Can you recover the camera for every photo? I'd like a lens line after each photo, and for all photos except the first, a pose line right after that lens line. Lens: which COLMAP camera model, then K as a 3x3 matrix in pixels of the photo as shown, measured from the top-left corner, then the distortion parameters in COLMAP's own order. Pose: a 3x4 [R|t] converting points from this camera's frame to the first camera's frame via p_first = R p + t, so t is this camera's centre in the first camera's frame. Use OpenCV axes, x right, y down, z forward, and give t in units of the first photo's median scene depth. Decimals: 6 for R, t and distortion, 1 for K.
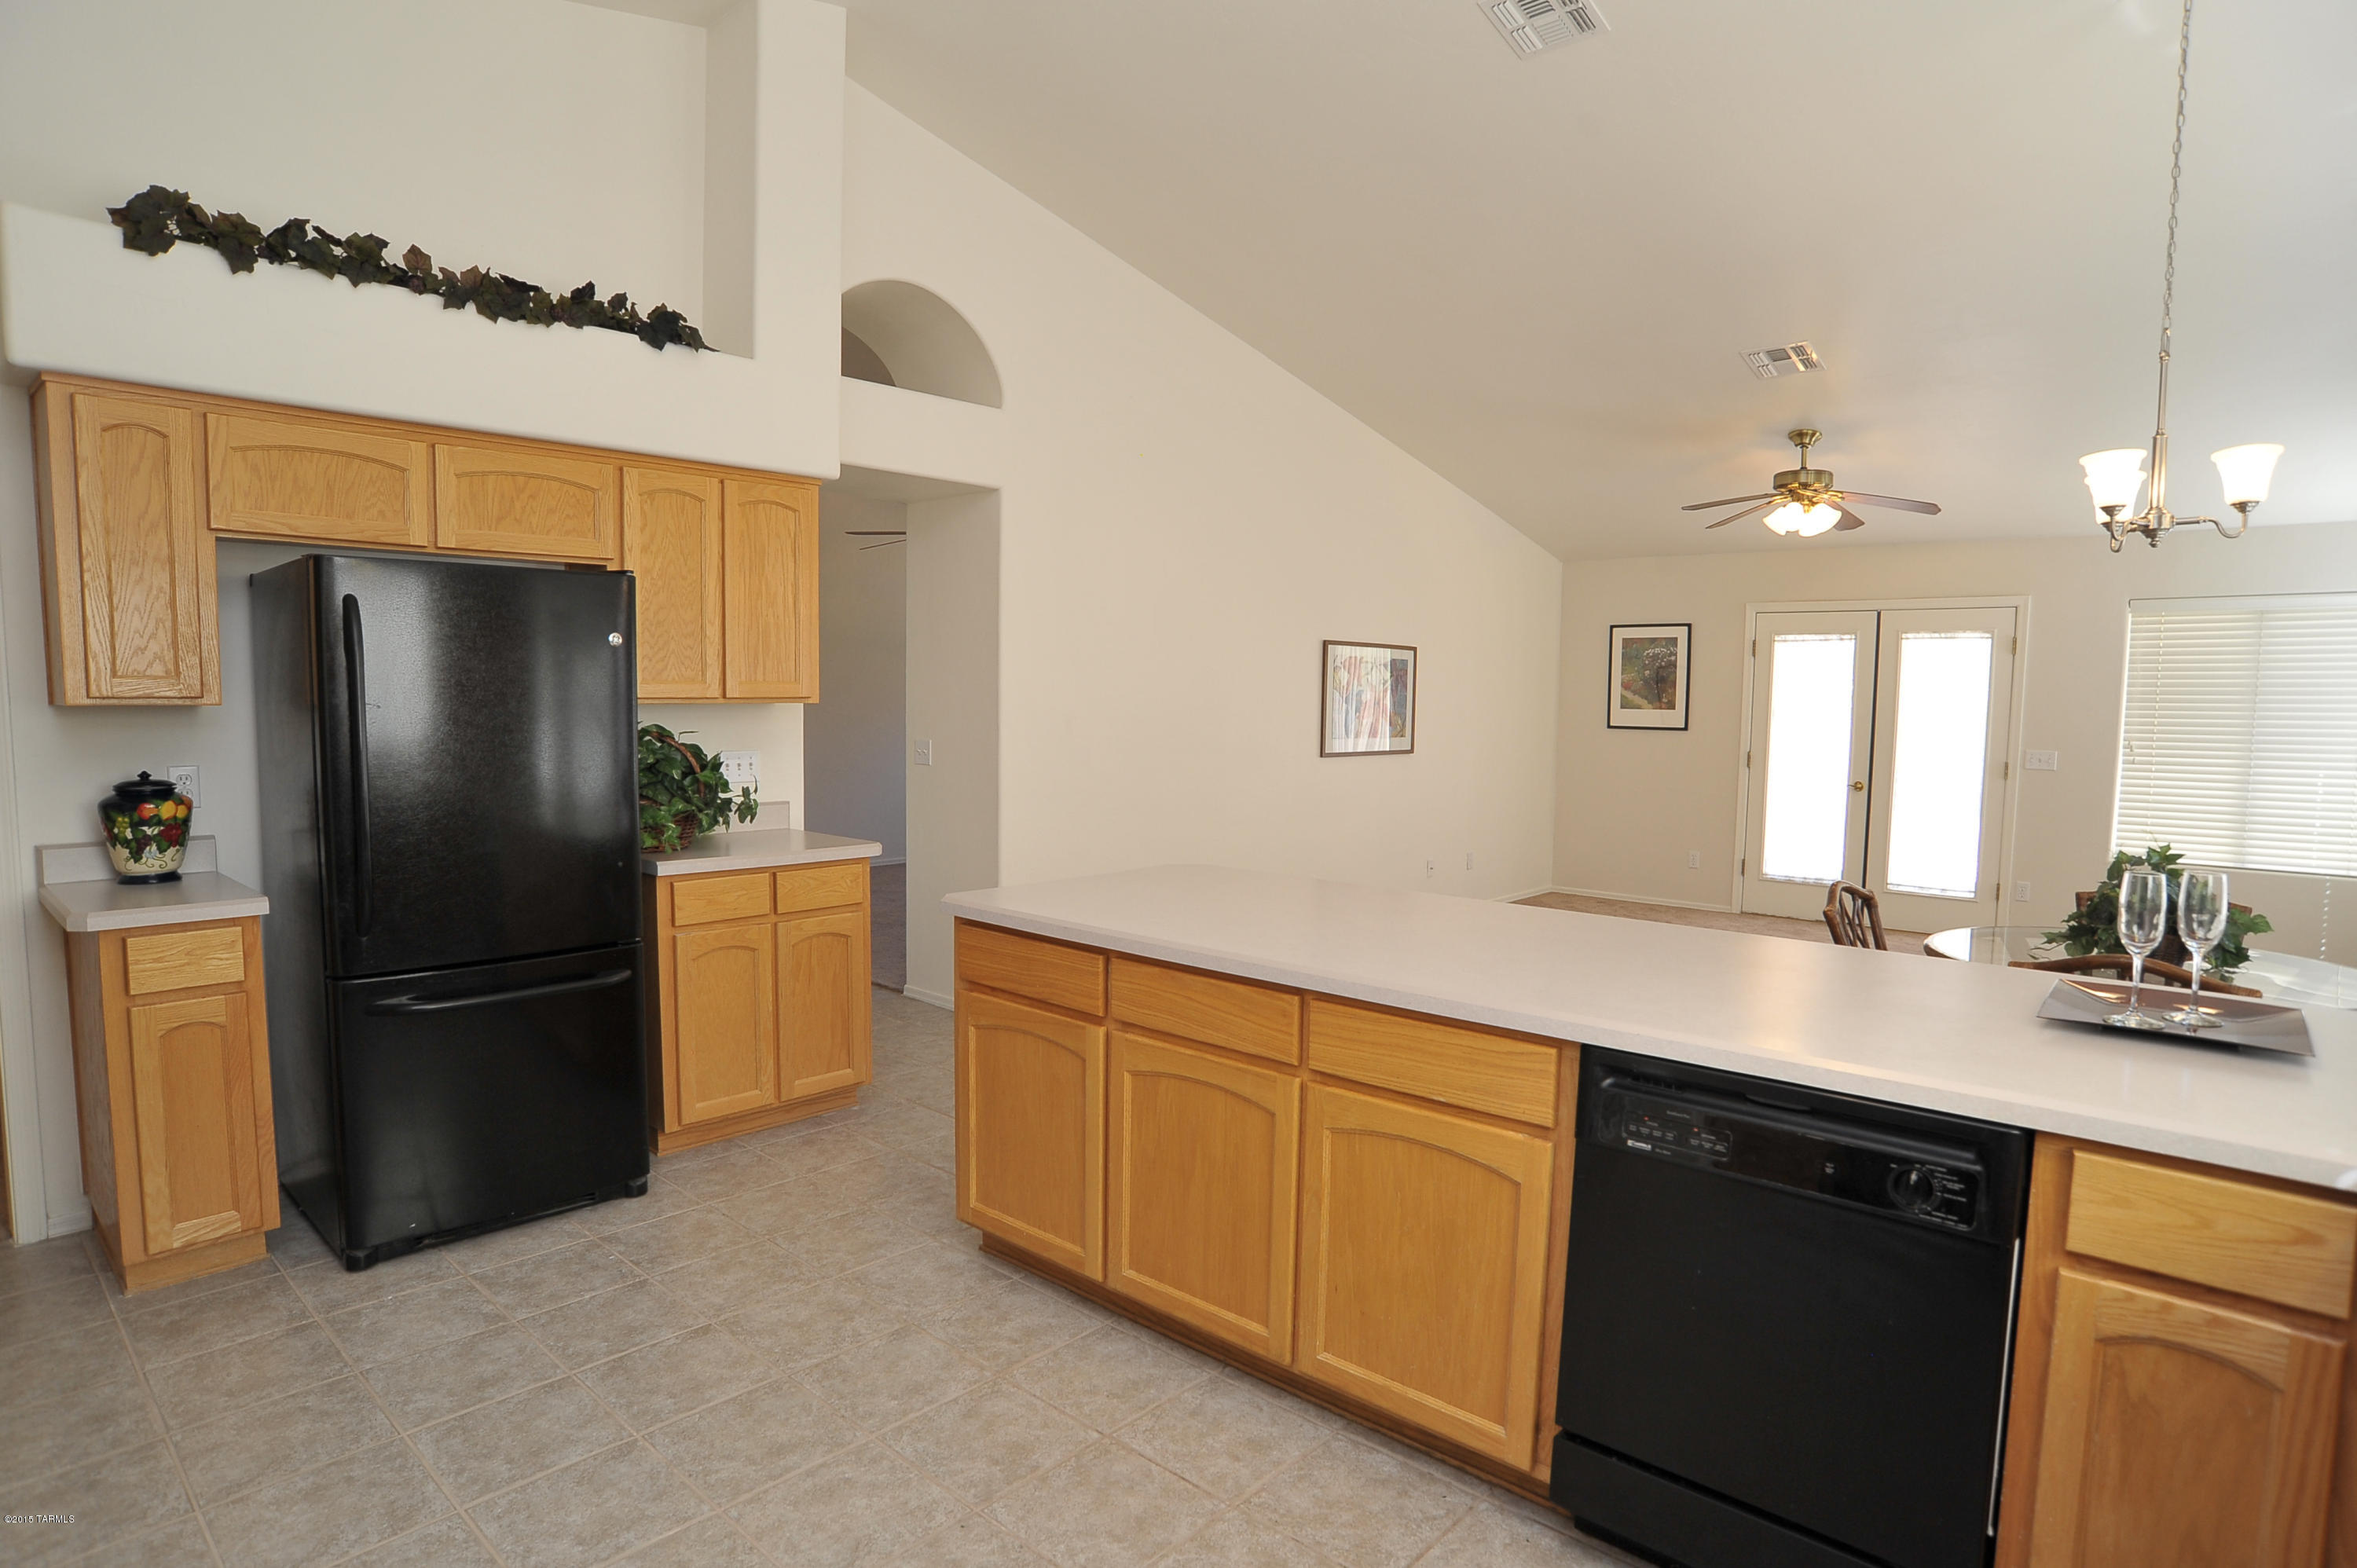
lens RADIAL K [[1252.3, 0, 1178.5], [0, 1252.3, 784.0], [0, 0, 1]] dist [-0.120216, 0.065017]
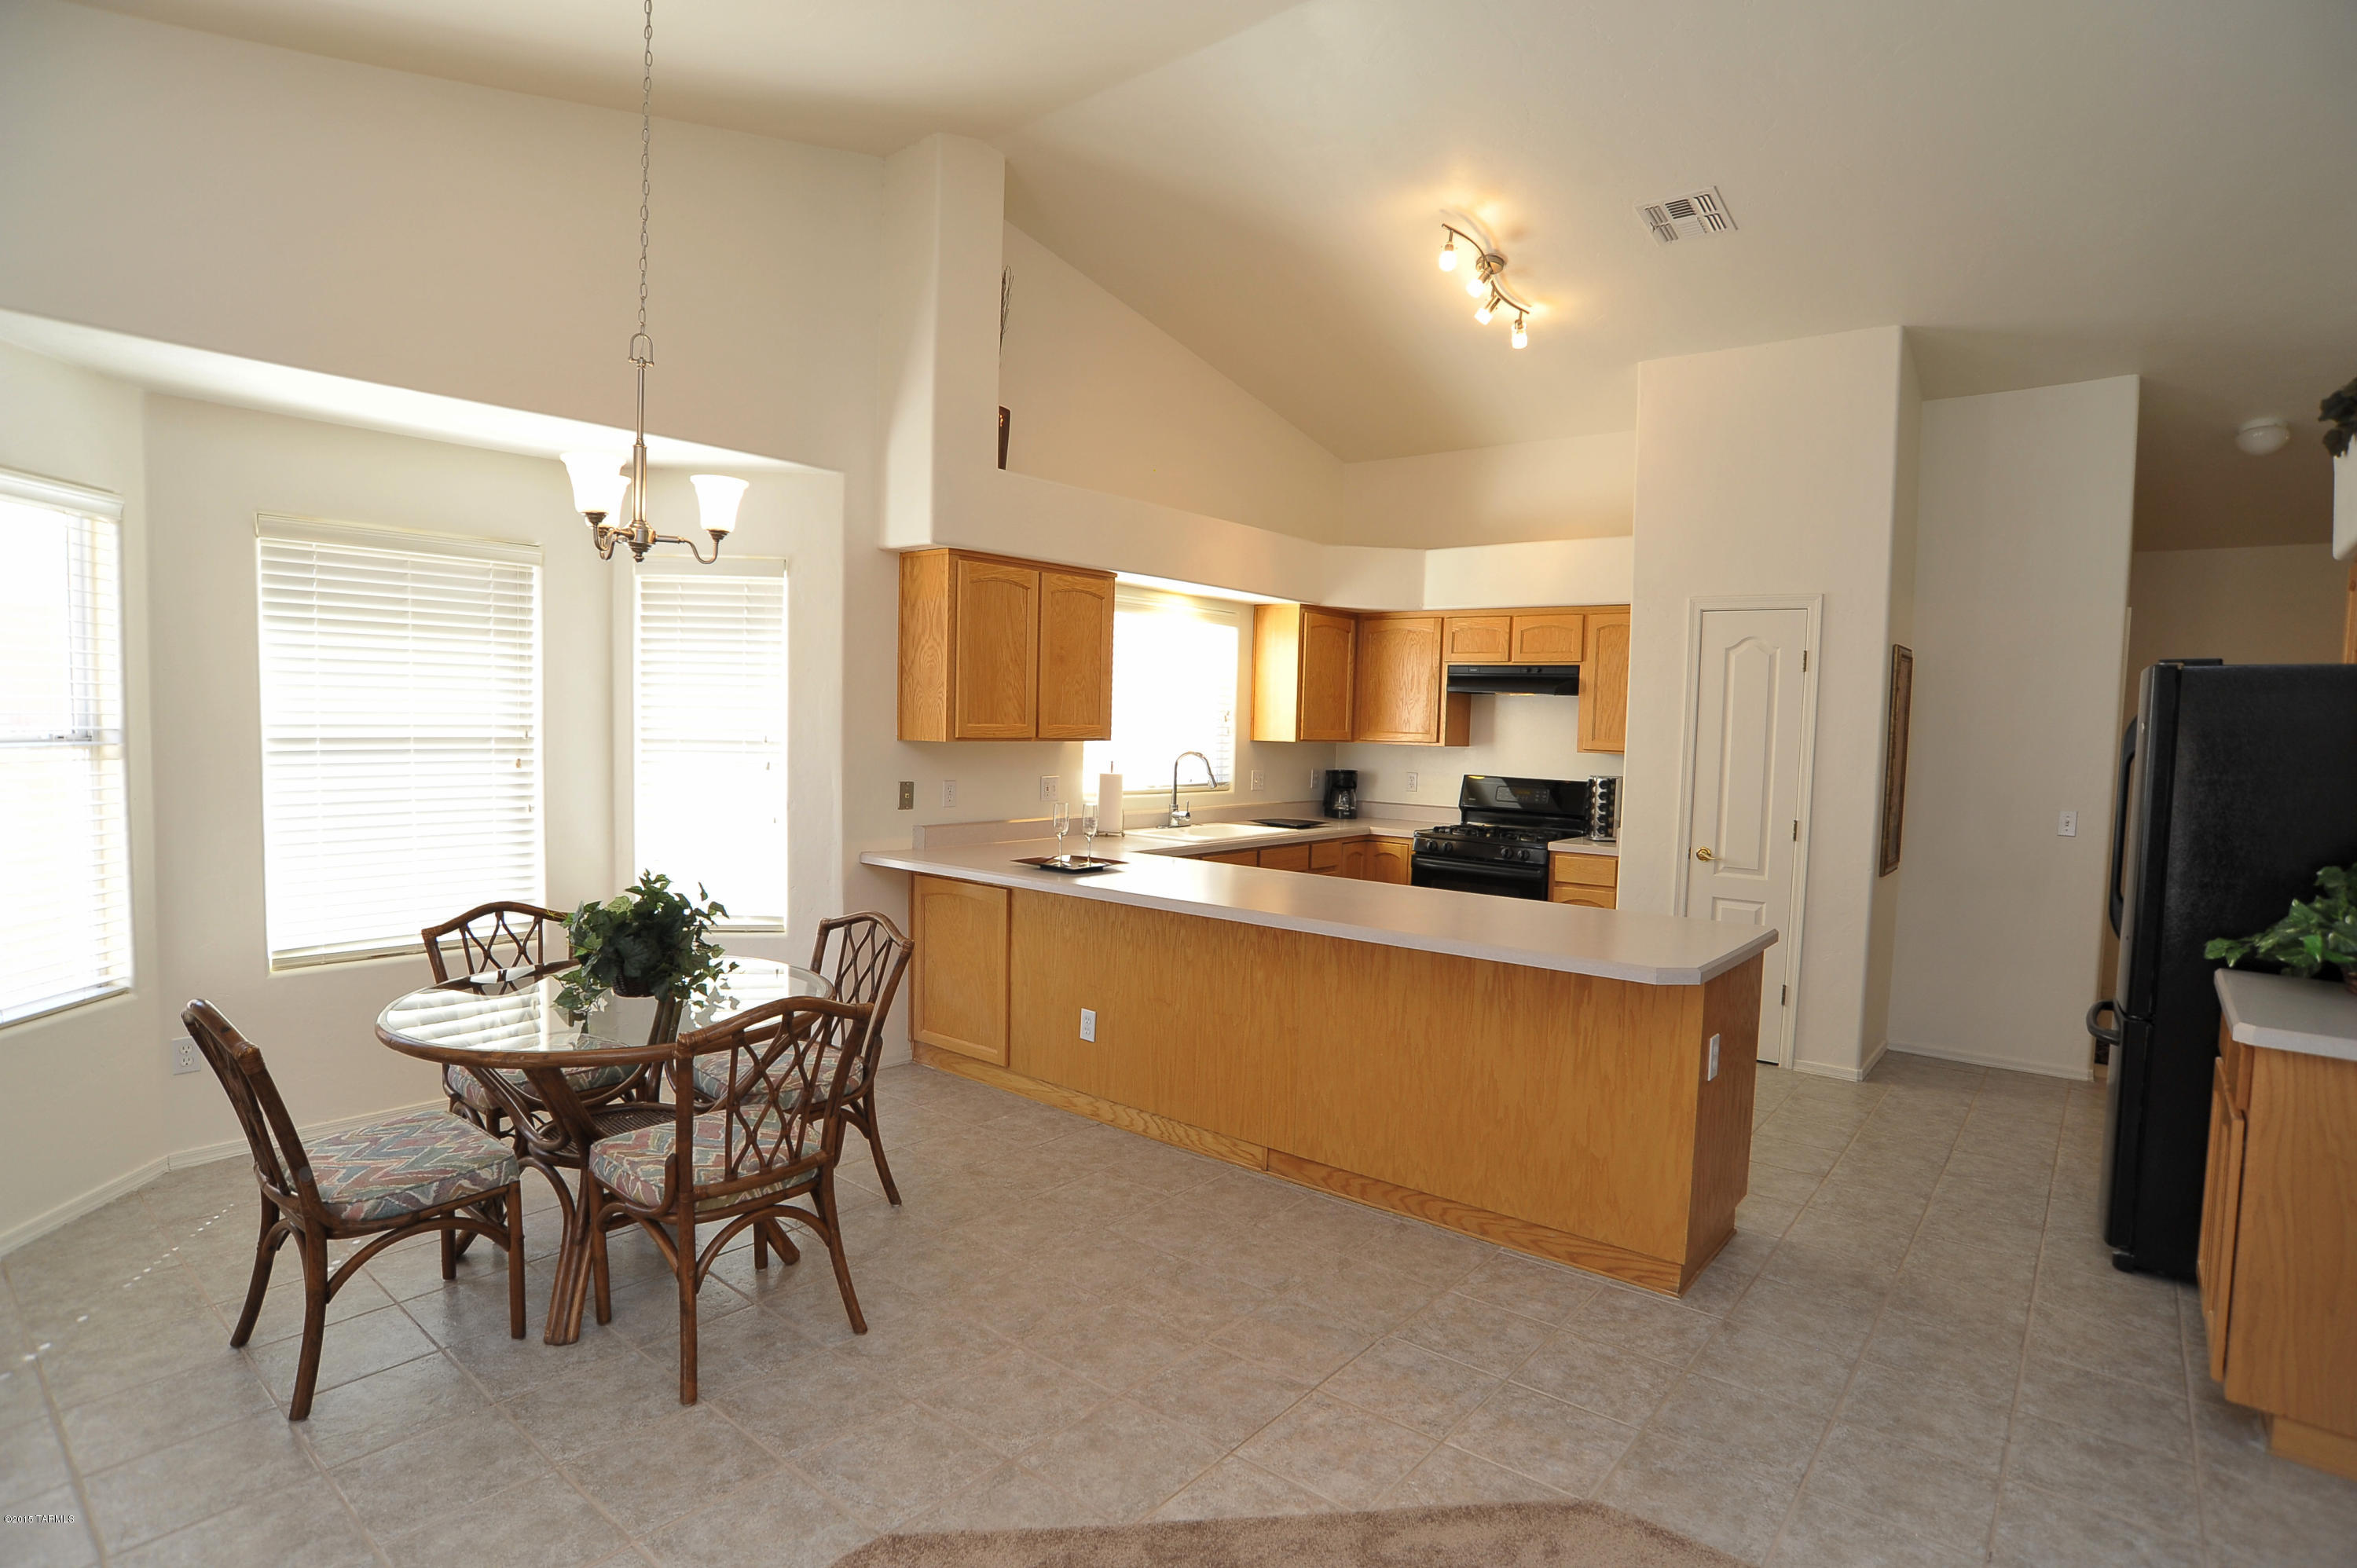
lens RADIAL K [[1199.5, 0, 1179.0], [0, 1199.5, 793.7], [0, 0, 1]] dist [-0.105283, 0.054421]
pose [[-0.998408, -0.036800, -0.042745, 0.185719], [-0.042072, 0.990644, 0.129826, -0.068313], [0.037567, 0.131418, -0.990615, 0.866777]]
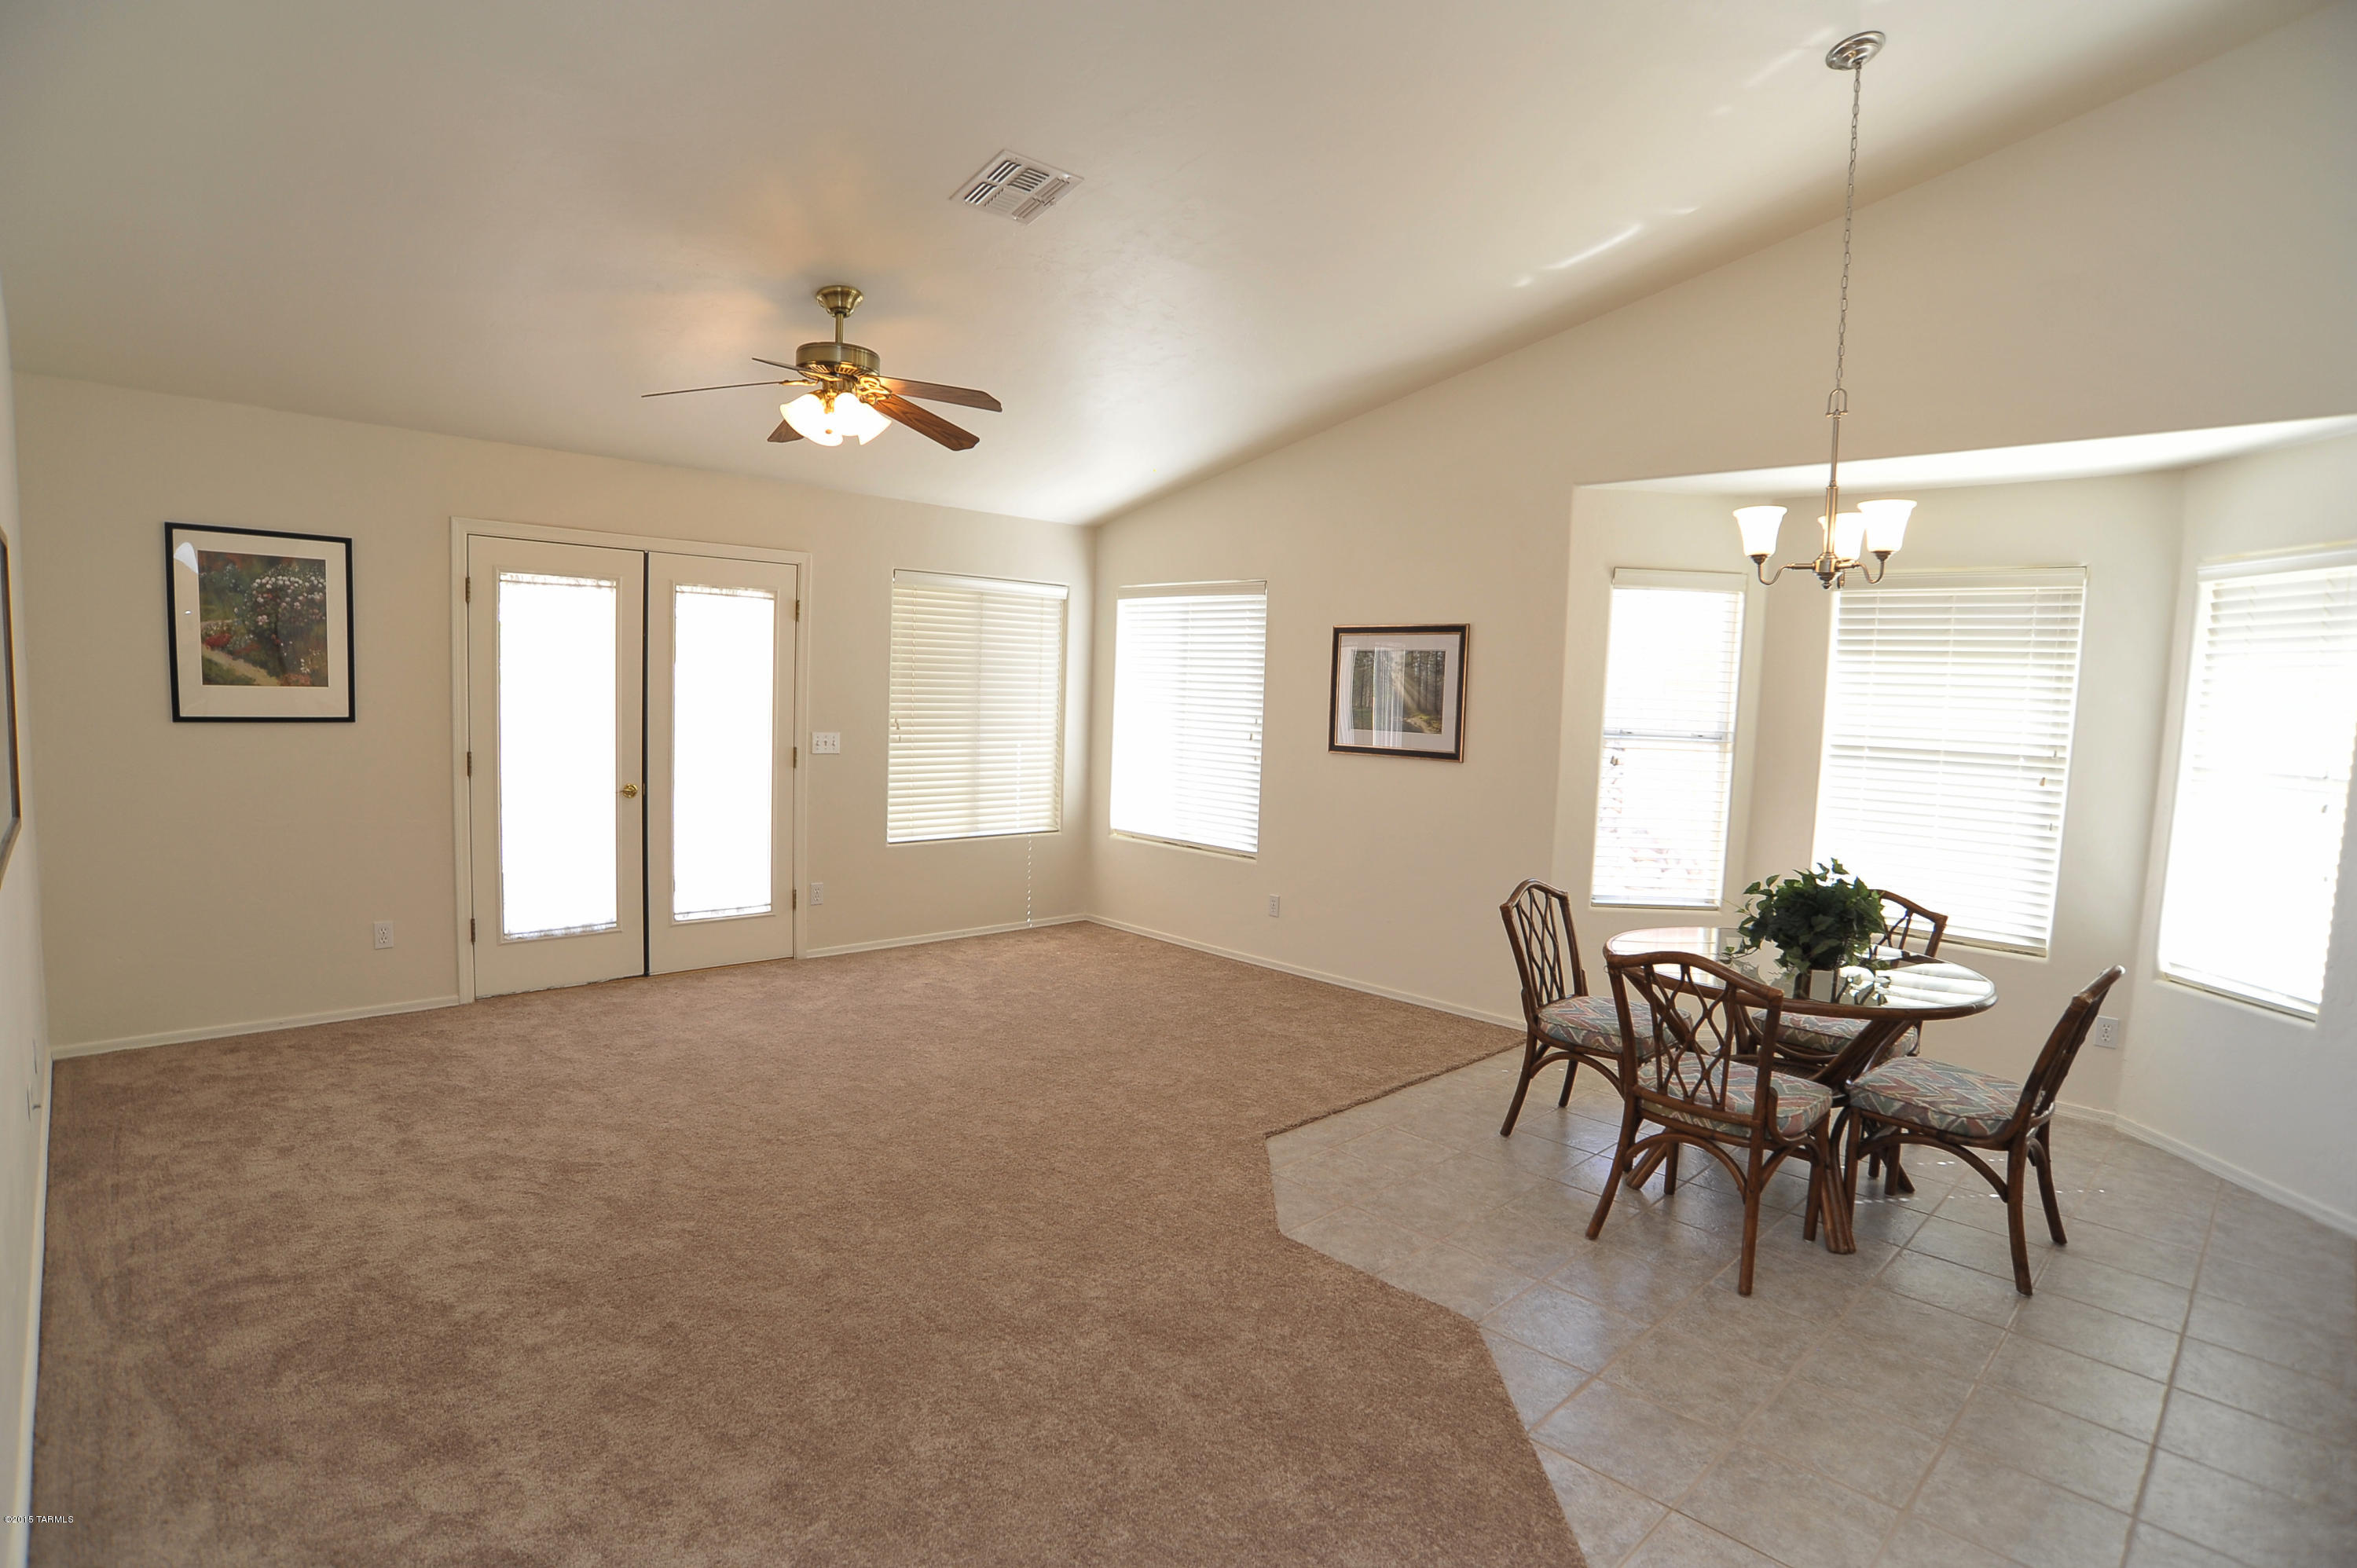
lens RADIAL K [[1199.5, 0, 1179.0], [0, 1199.5, 793.7], [0, 0, 1]] dist [-0.105283, 0.054421]
pose [[0.064916, -0.101790, 0.992686, -0.132453], [0.032548, 0.994471, 0.099845, -0.060733], [-0.997360, 0.025828, 0.067870, 0.671271]]
